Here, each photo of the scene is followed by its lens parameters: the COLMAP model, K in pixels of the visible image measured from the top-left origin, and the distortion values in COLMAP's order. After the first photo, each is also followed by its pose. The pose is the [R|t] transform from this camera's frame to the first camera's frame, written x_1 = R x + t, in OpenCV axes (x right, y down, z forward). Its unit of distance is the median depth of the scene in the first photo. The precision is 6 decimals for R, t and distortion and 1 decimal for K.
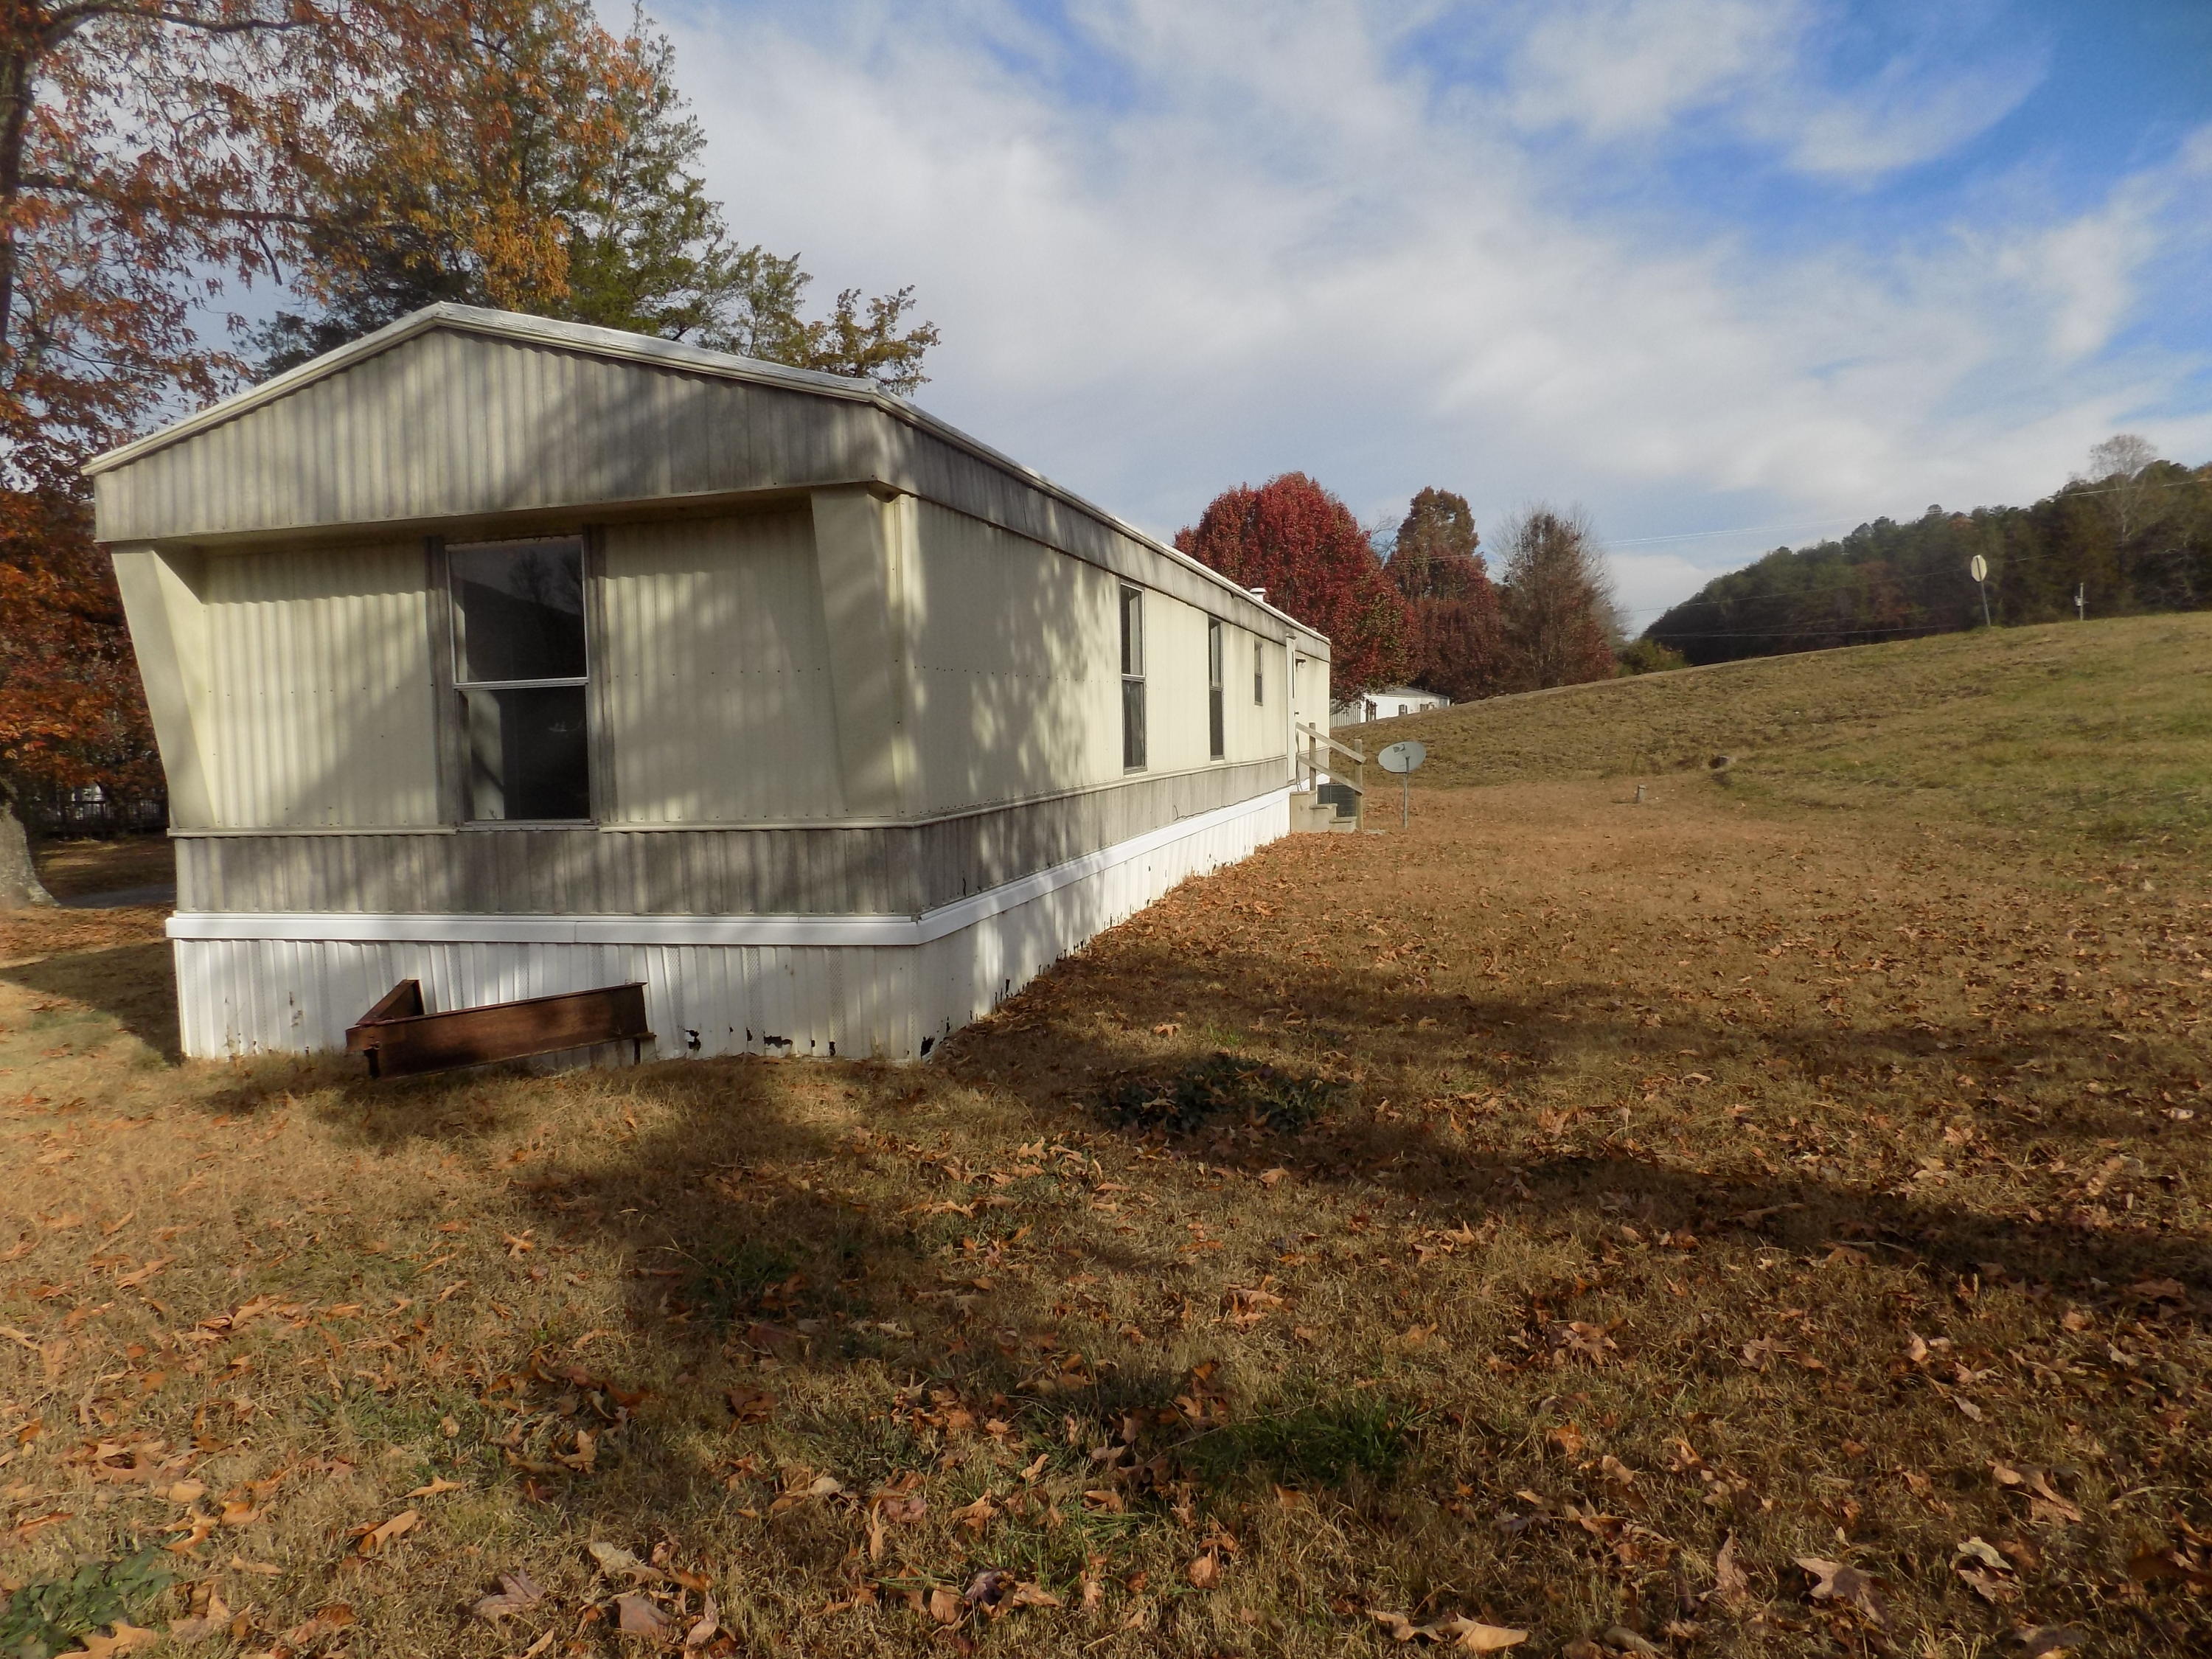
lens RADIAL K [[1526.7, 0, 1186.4], [0, 1526.7, 925.5], [0, 0, 1]] dist [-0.078959, 0.055263]
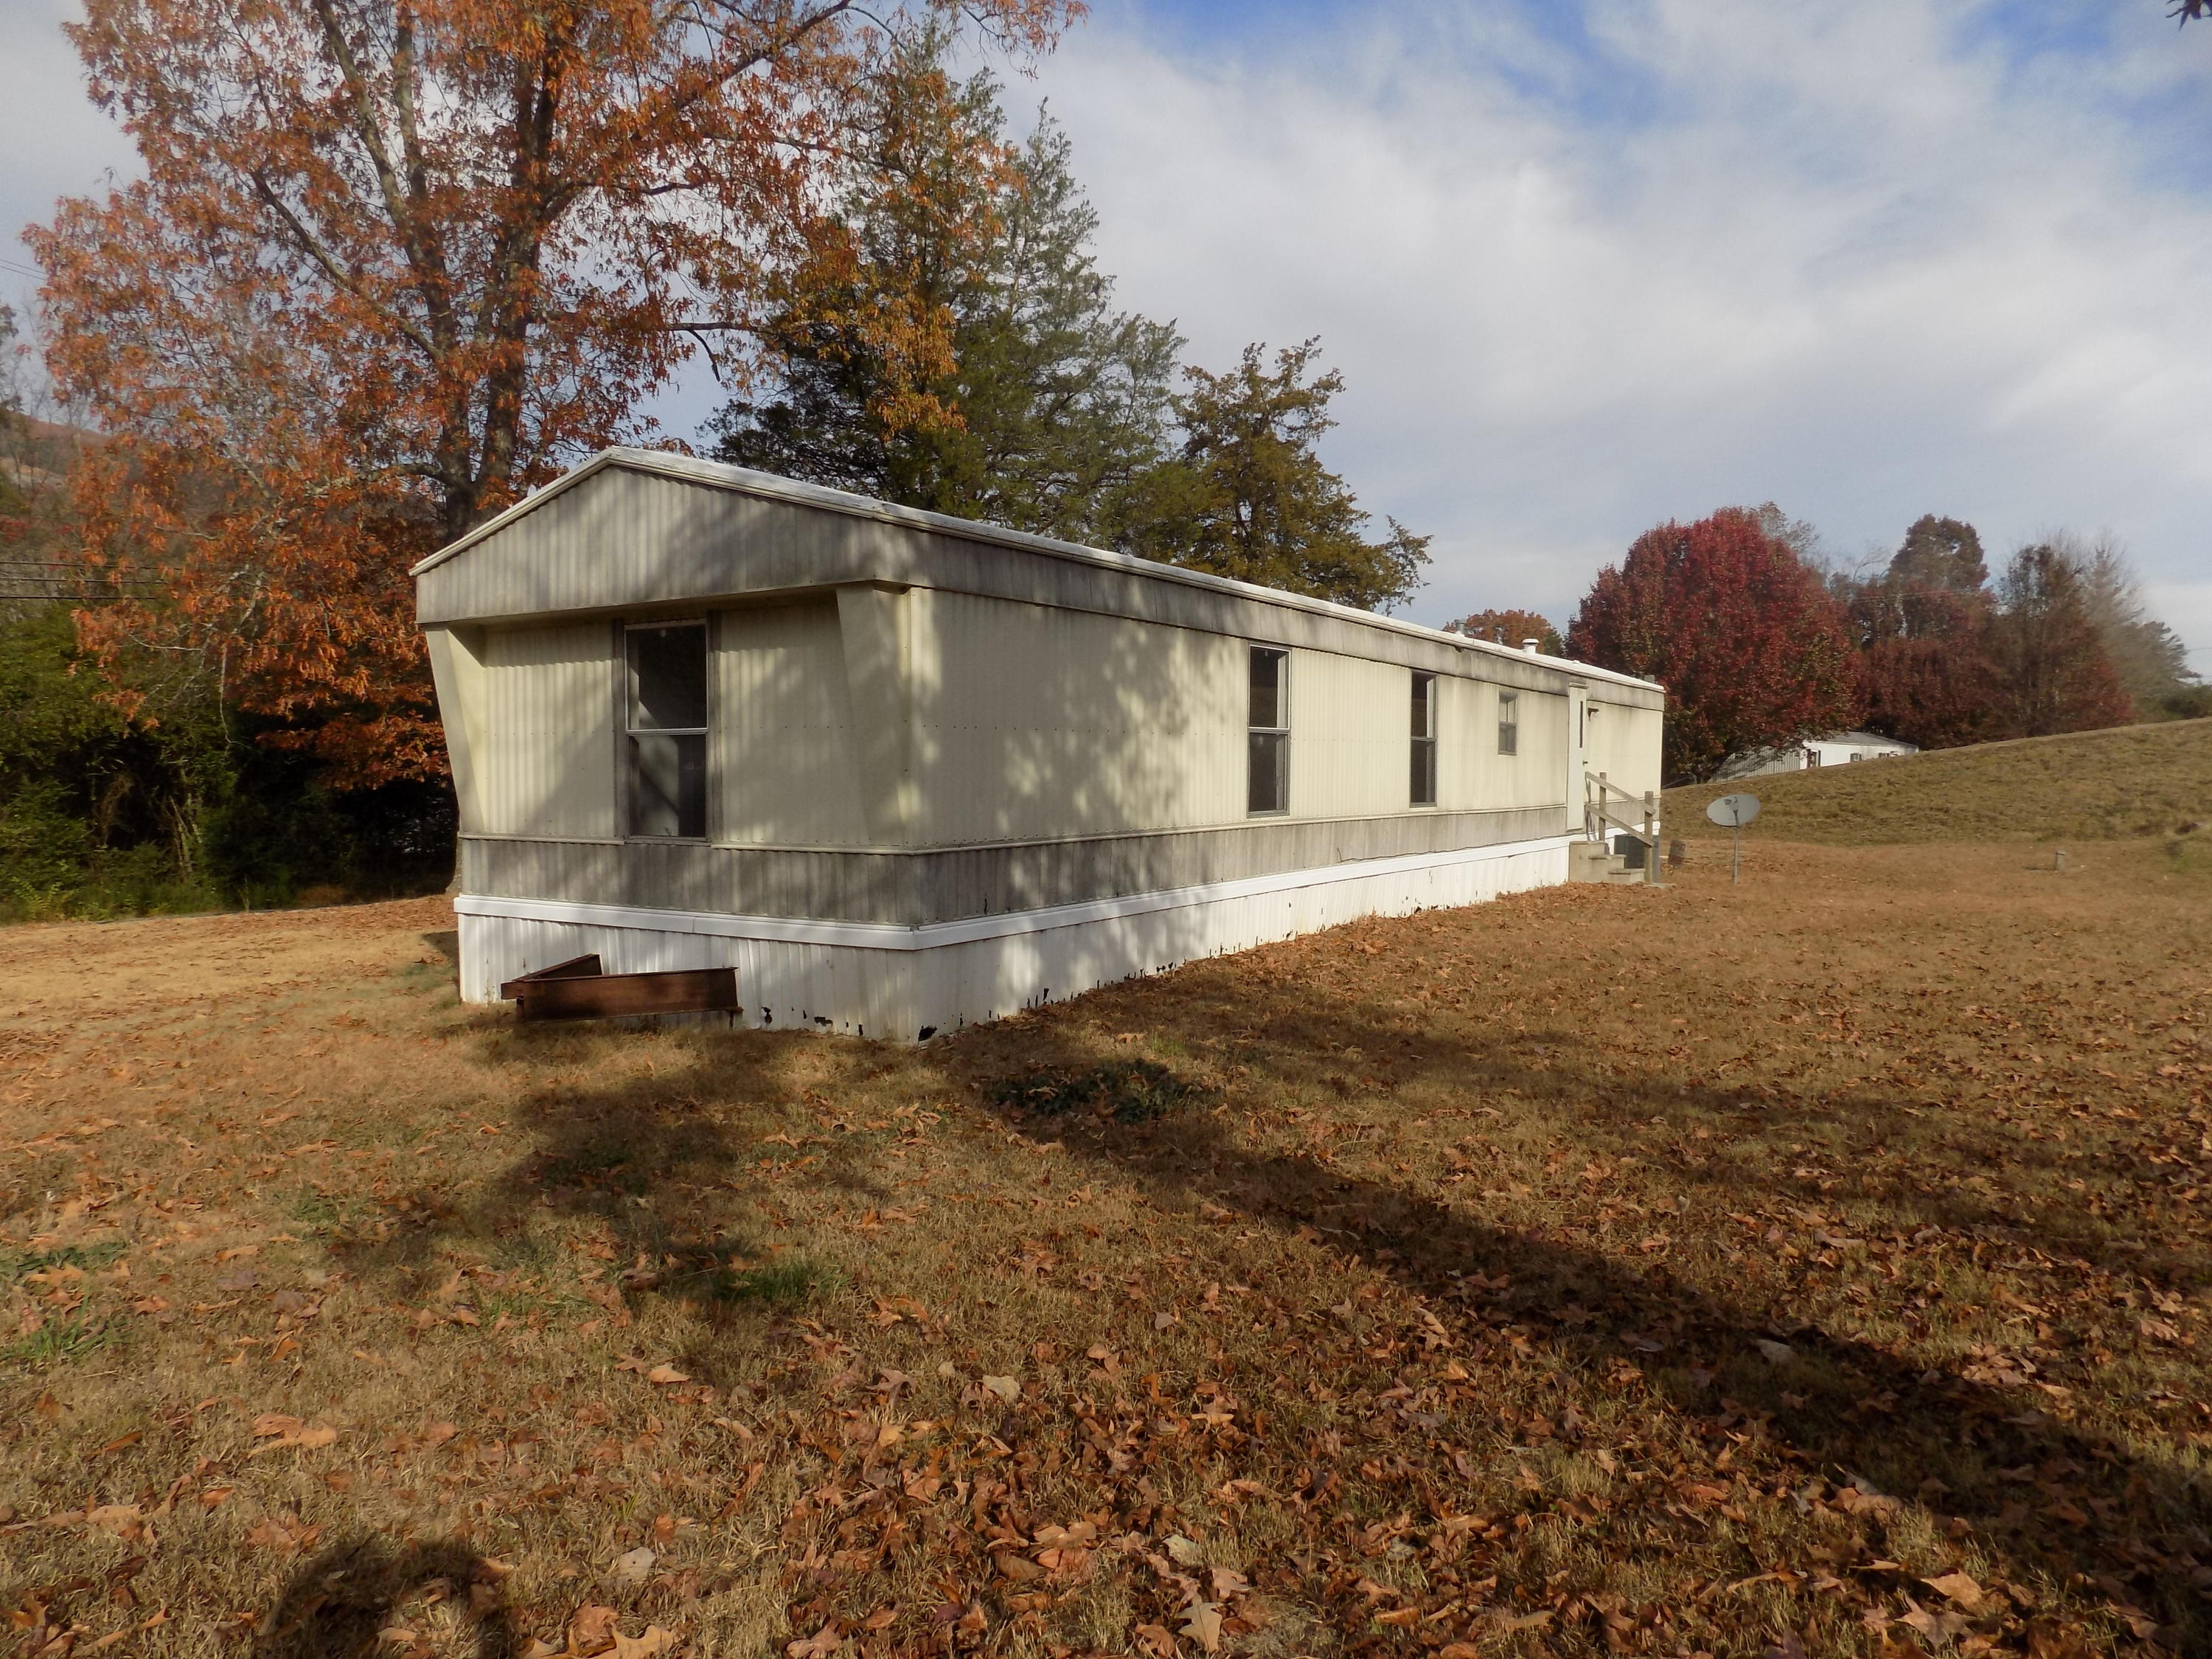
lens RADIAL K [[1526.7, 0, 1122.0], [0, 1526.7, 940.9], [0, 0, 1]] dist [-0.078959, 0.055263]
pose [[0.946773, 0.061423, -0.315986, 0.321842], [-0.065440, 0.997854, -0.002106, -0.002918], [0.315179, 0.022672, 0.948761, -0.103878]]
